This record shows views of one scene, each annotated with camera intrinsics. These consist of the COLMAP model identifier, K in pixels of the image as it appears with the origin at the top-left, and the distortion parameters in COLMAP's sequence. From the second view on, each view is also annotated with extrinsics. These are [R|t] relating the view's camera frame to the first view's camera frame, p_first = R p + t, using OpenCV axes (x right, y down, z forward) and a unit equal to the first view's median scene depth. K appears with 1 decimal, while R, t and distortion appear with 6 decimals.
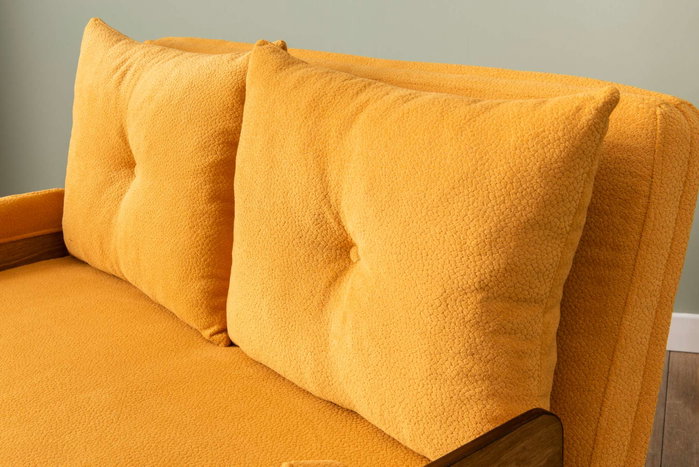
lens RADIAL K [[997.3, 0, 349.5], [0, 997.3, 233.5], [0, 0, 1]] dist [-0.003983, -0.054662]
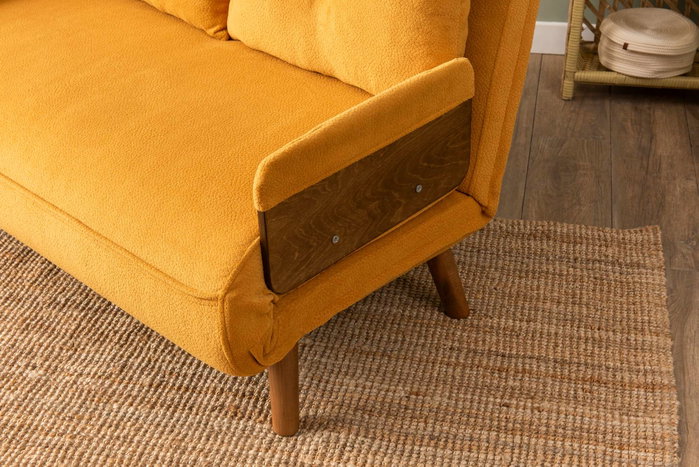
lens RADIAL K [[1096.9, 0, 349.5], [0, 1096.9, 233.5], [0, 0, 1]] dist [0.013390, 0.010175]
pose [[0.991049, -0.042928, 0.126409, -0.224760], [0.011729, 0.971225, 0.237873, 0.019557], [-0.132983, -0.234261, 0.963035, -0.769707]]
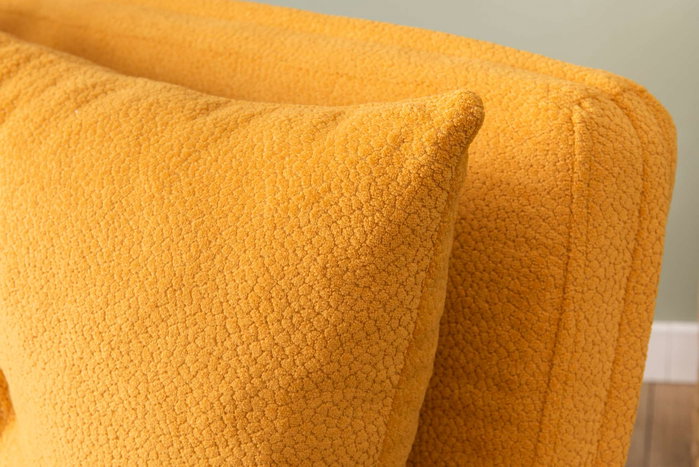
lens RADIAL K [[1391.4, 0, 349.5], [0, 1391.4, 233.5], [0, 0, 1]] dist [-0.034044, 0.046833]
pose [[0.995254, -0.050232, 0.083344, 0.136535], [0.044710, 0.996761, 0.066851, -0.115259], [-0.086432, -0.062807, 0.994276, 0.316805]]
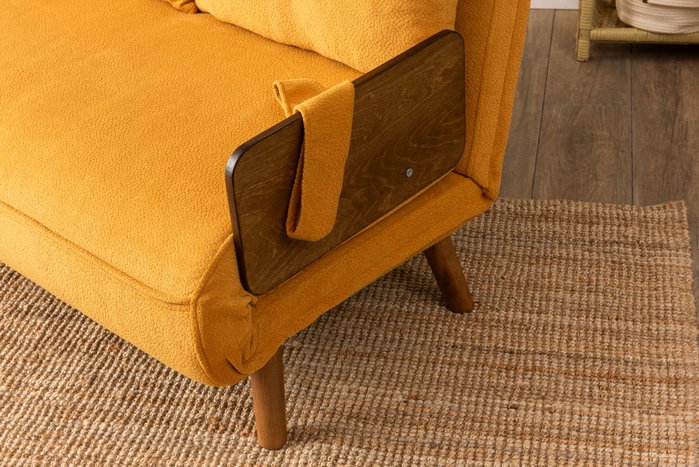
lens RADIAL K [[1250.9, 0, 349.5], [0, 1250.9, 233.5], [0, 0, 1]] dist [0.001607, 0.005202]
pose [[0.990030, -0.080197, 0.115794, -0.191863], [0.048380, 0.965684, 0.255172, -0.014076], [-0.132284, -0.247026, 0.959937, -0.831004]]
